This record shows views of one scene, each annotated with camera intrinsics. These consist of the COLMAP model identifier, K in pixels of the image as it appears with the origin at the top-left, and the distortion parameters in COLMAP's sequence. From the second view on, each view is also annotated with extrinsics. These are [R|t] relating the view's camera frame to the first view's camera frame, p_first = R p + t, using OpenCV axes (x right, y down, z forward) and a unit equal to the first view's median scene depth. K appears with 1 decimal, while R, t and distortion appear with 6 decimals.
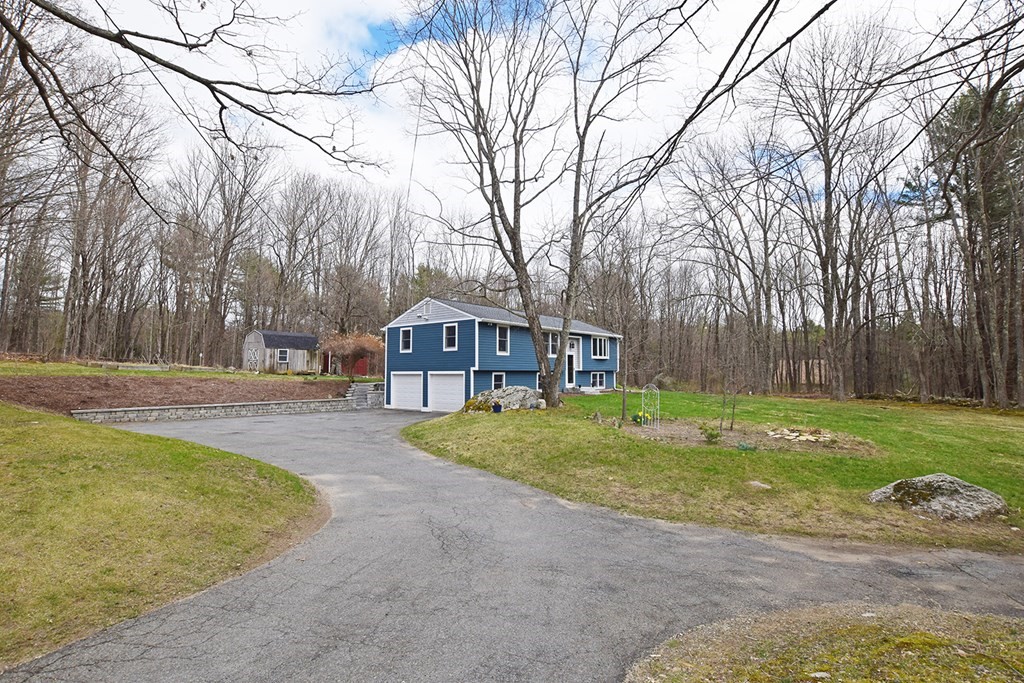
lens RADIAL K [[509.3, 0, 507.6], [0, 509.3, 343.2], [0, 0, 1]] dist [-0.033039, 0.004226]
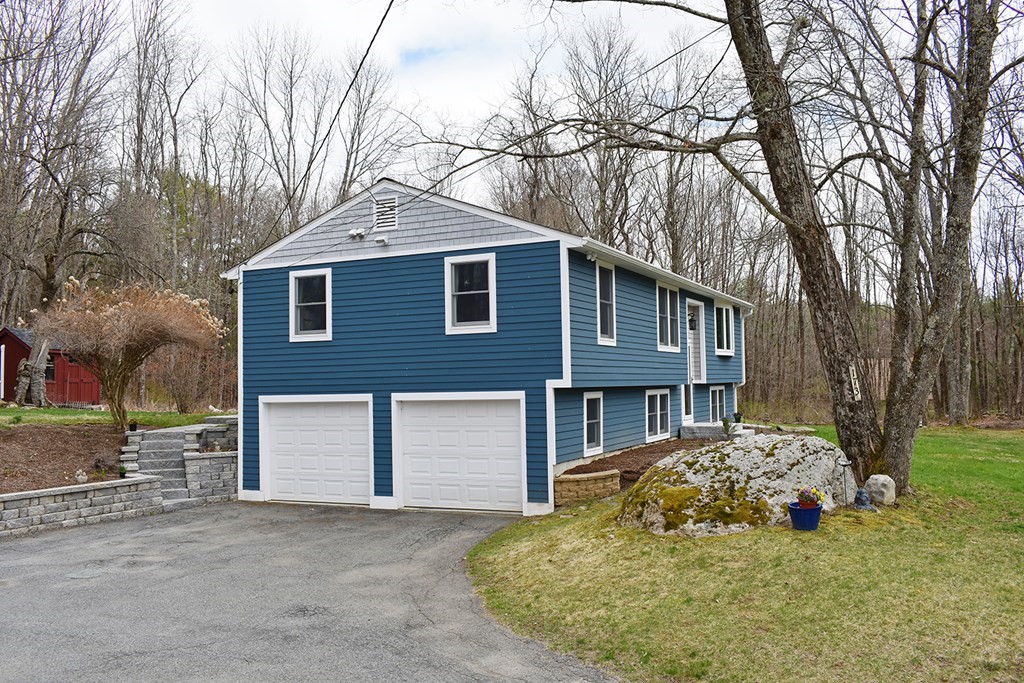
lens RADIAL K [[939.0, 0, 535.1], [0, 939.0, 345.7], [0, 0, 1]] dist [-0.013638, 0.002426]
pose [[0.972093, -0.006670, 0.234501, -0.229616], [0.003442, 0.999894, 0.014172, 0.015147], [-0.234570, -0.012969, 0.972013, 0.382239]]
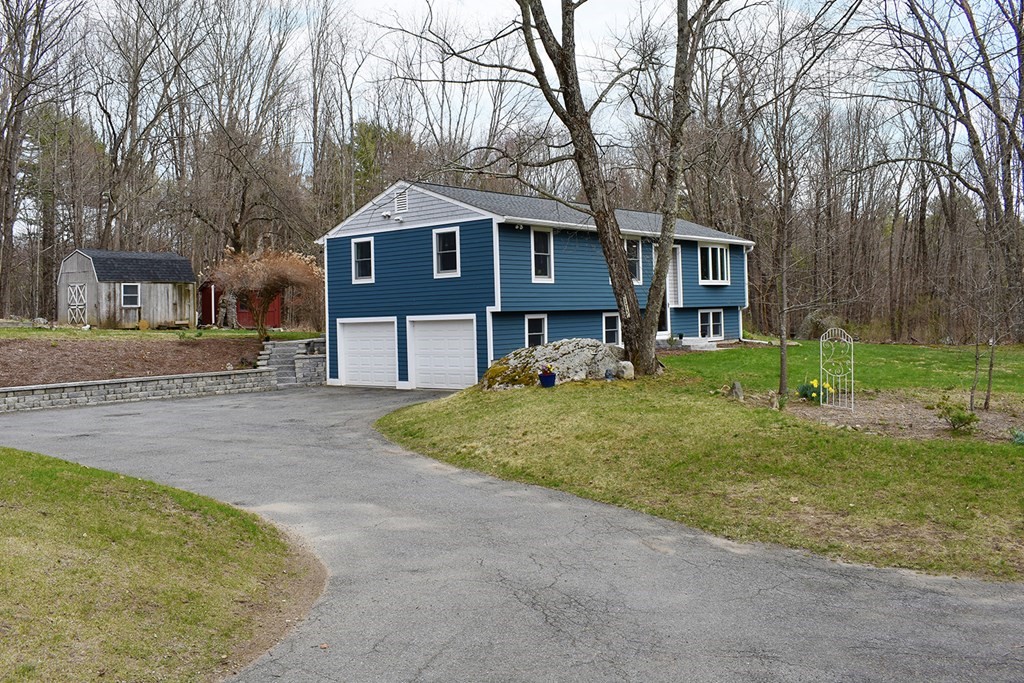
lens RADIAL K [[939.0, 0, 489.6], [0, 939.0, 305.5], [0, 0, 1]] dist [-0.013638, 0.002426]
pose [[0.999105, -0.026614, -0.032869, -0.035979], [0.028116, 0.998540, 0.046120, -0.000490], [0.031594, -0.047003, 0.998395, -0.008869]]
